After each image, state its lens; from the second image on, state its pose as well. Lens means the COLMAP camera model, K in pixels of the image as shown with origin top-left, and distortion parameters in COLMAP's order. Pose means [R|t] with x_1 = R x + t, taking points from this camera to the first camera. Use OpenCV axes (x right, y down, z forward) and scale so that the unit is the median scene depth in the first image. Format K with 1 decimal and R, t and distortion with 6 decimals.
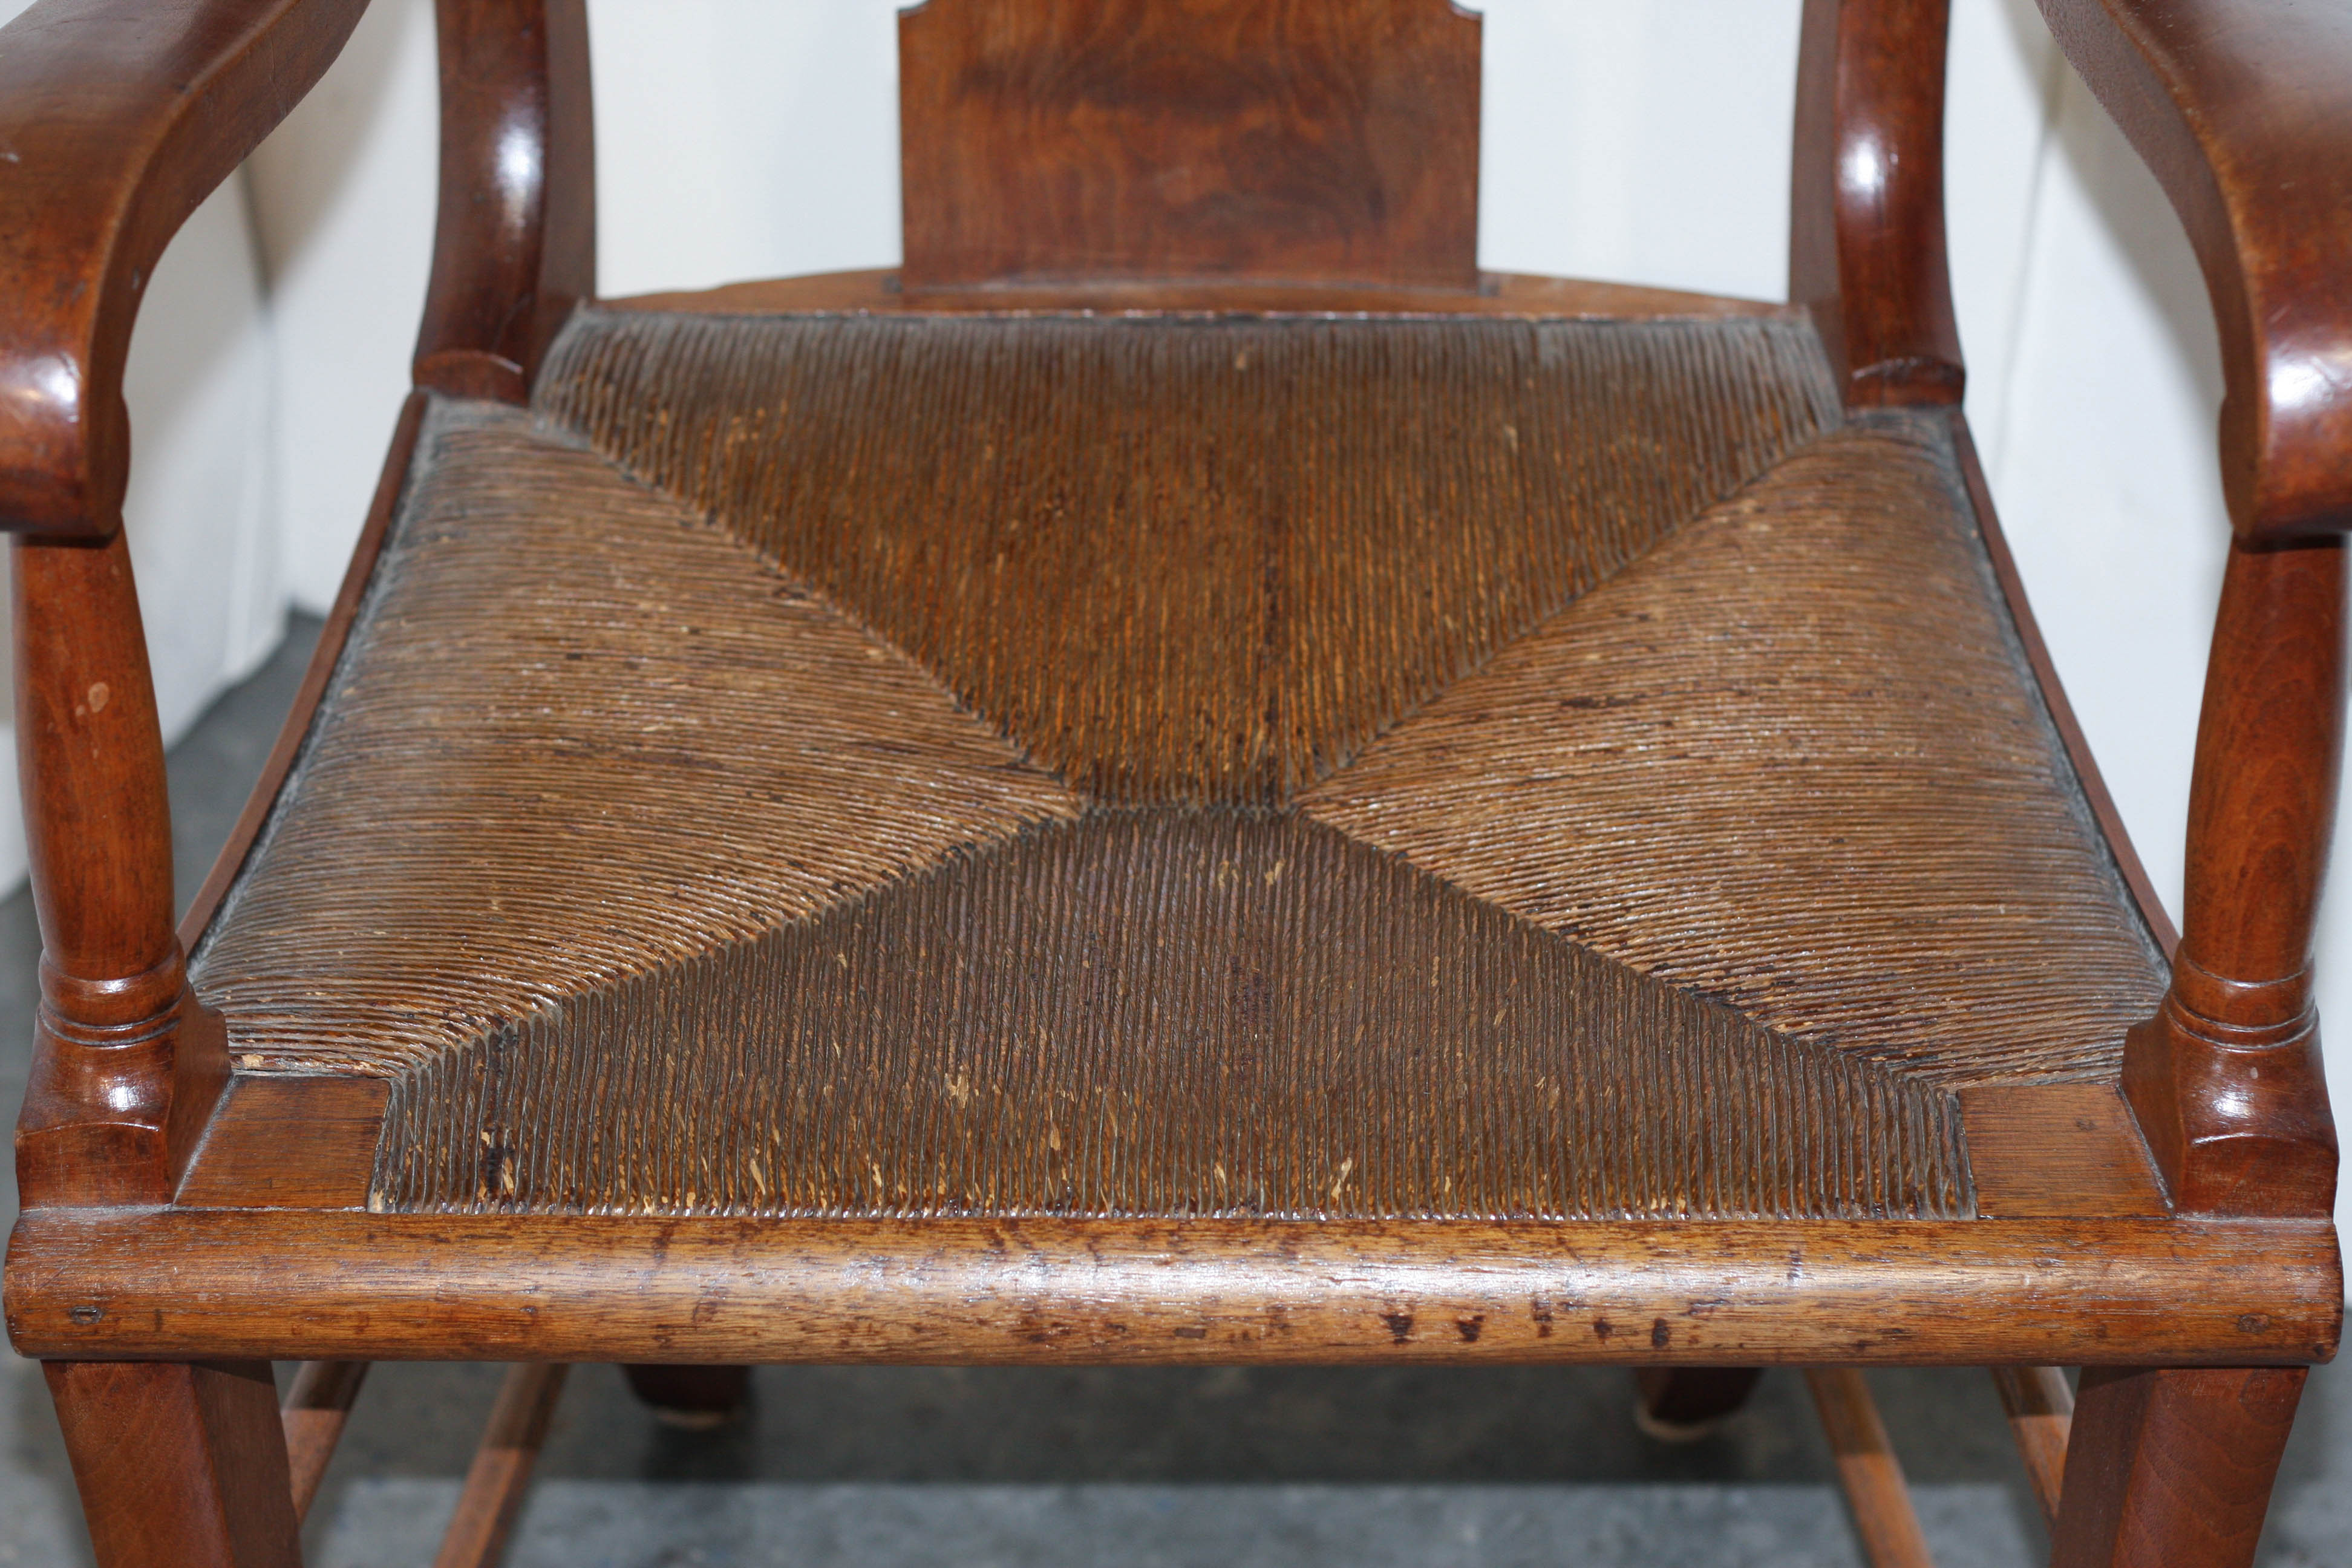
lens RADIAL K [[5271.1, 0, 1176.0], [0, 5271.1, 784.0], [0, 0, 1]] dist [-0.048115, -0.023382]
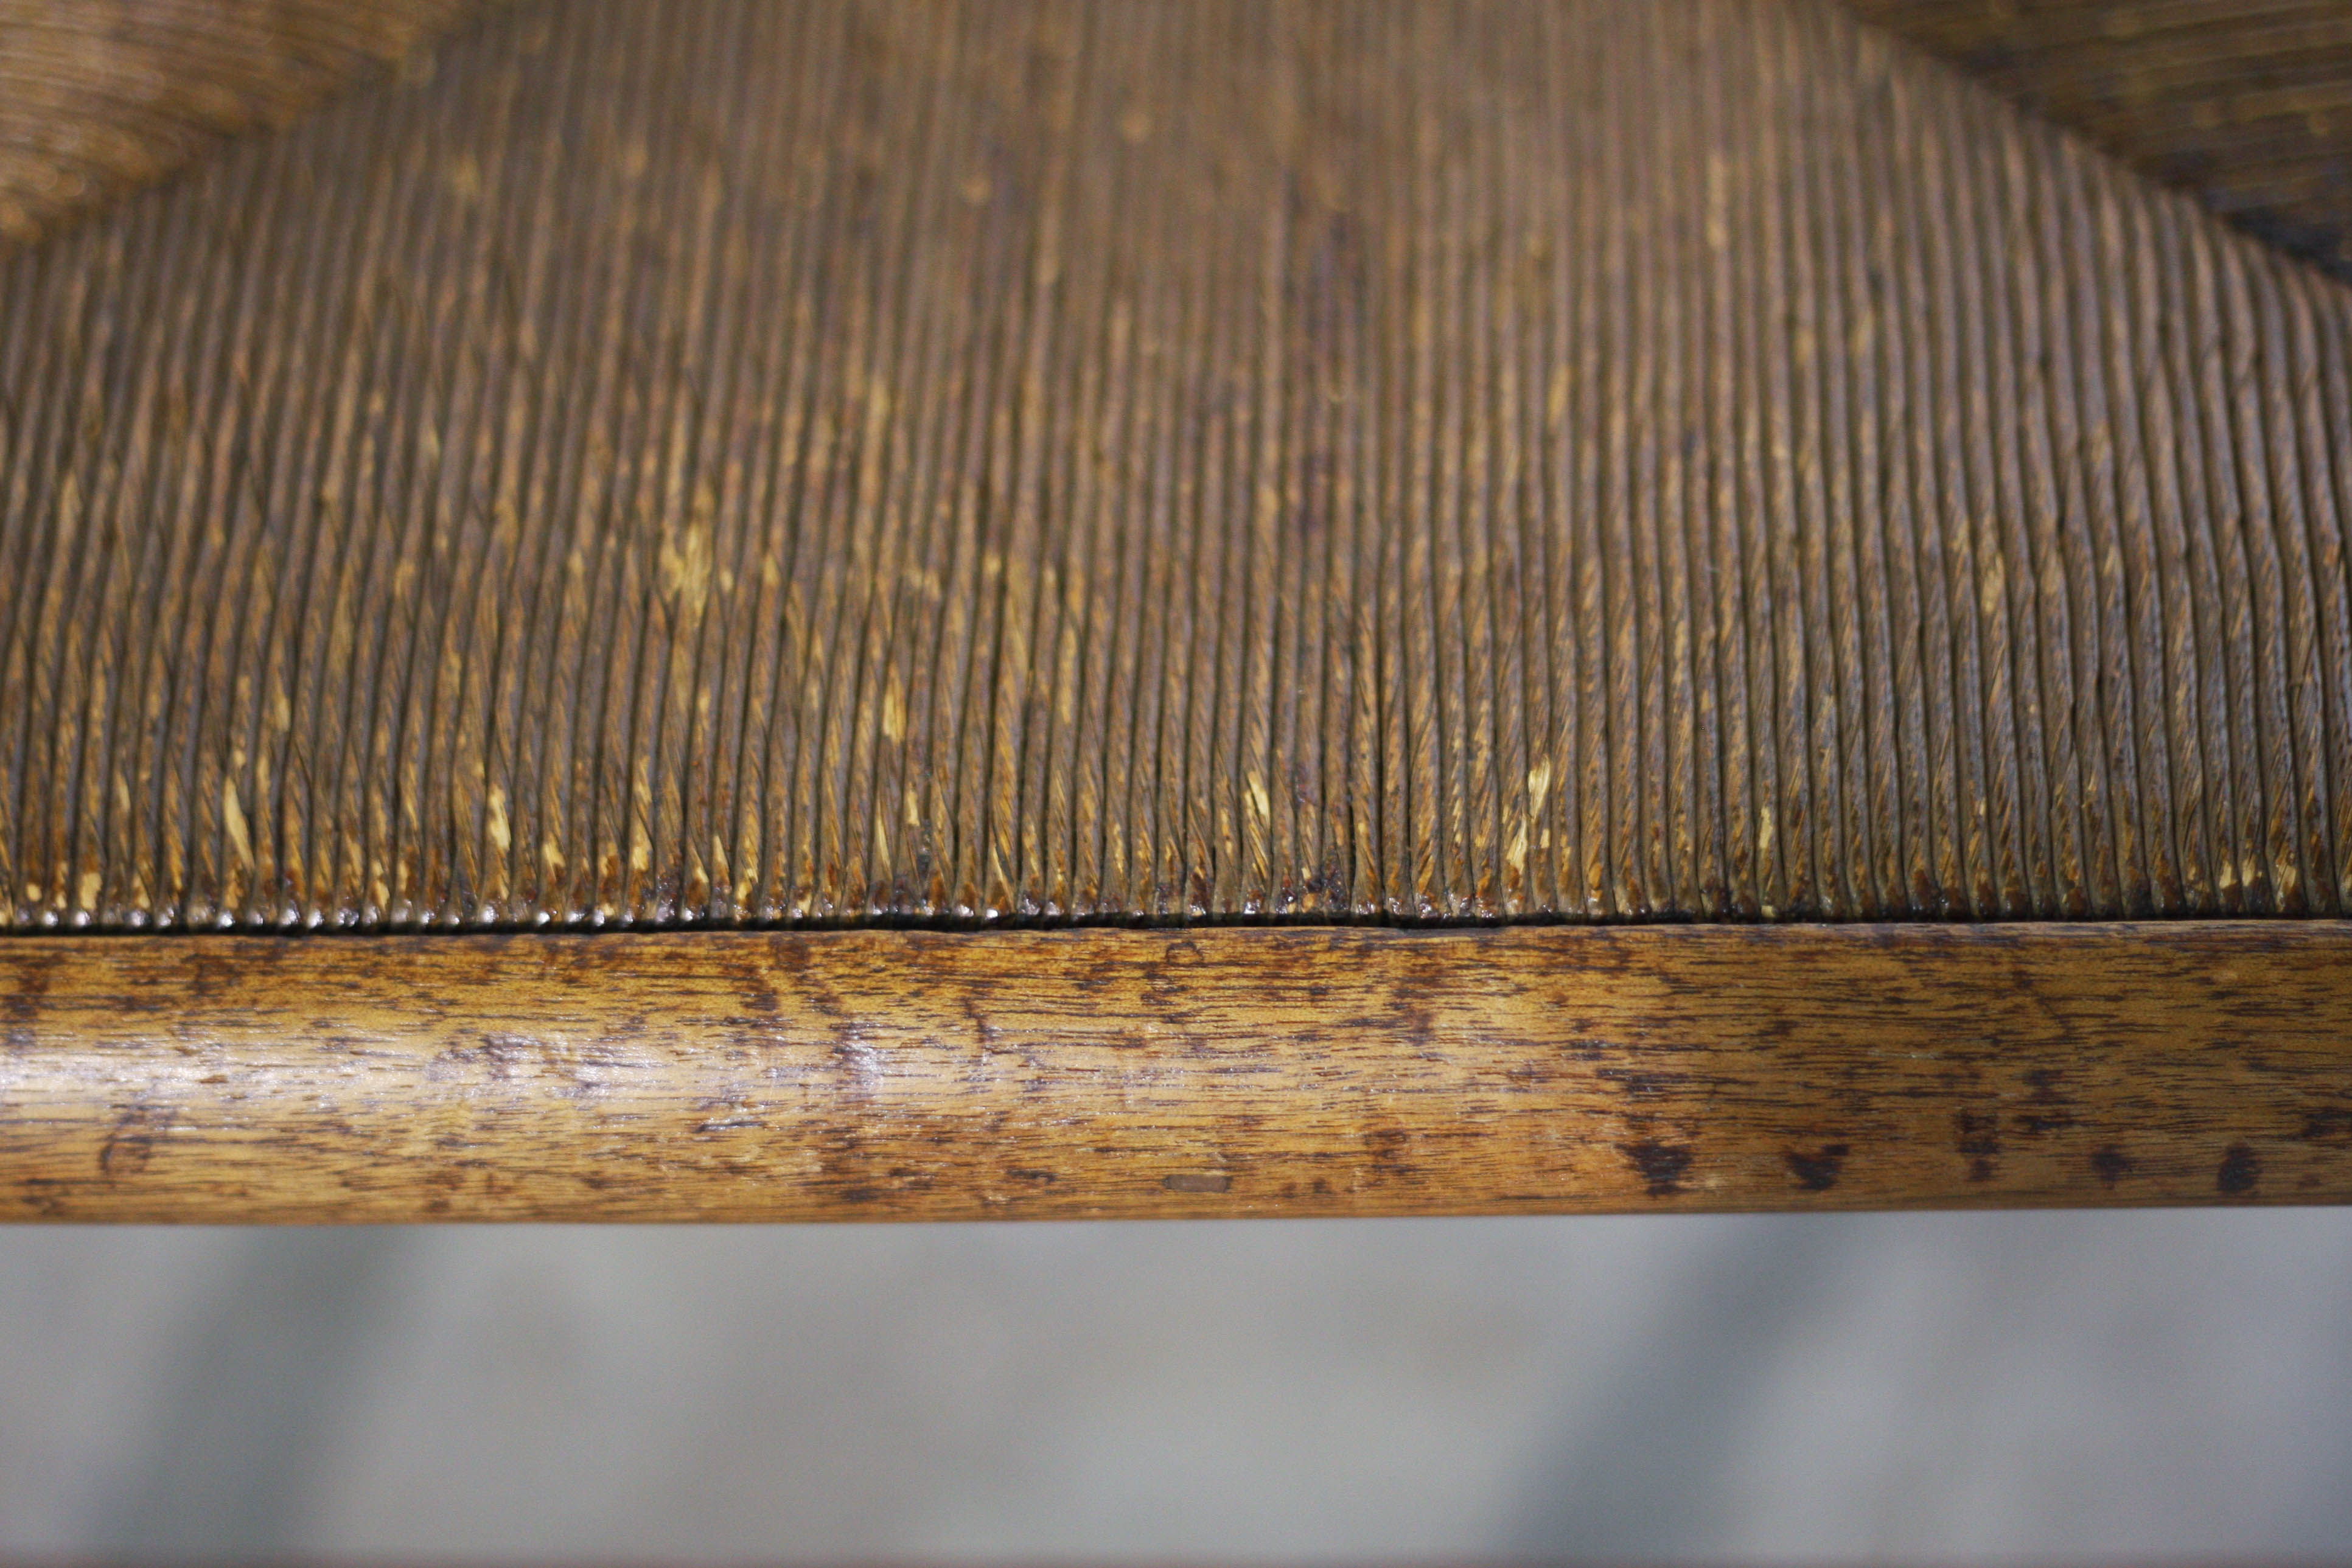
lens RADIAL K [[5633.5, 0, 1176.0], [0, 5633.5, 784.0], [0, 0, 1]] dist [-0.007025, -0.707504]
pose [[0.999461, -0.018202, -0.027314, 0.014742], [0.025856, 0.949209, 0.313581, -0.079709], [0.020219, -0.314118, 0.949169, 0.550905]]
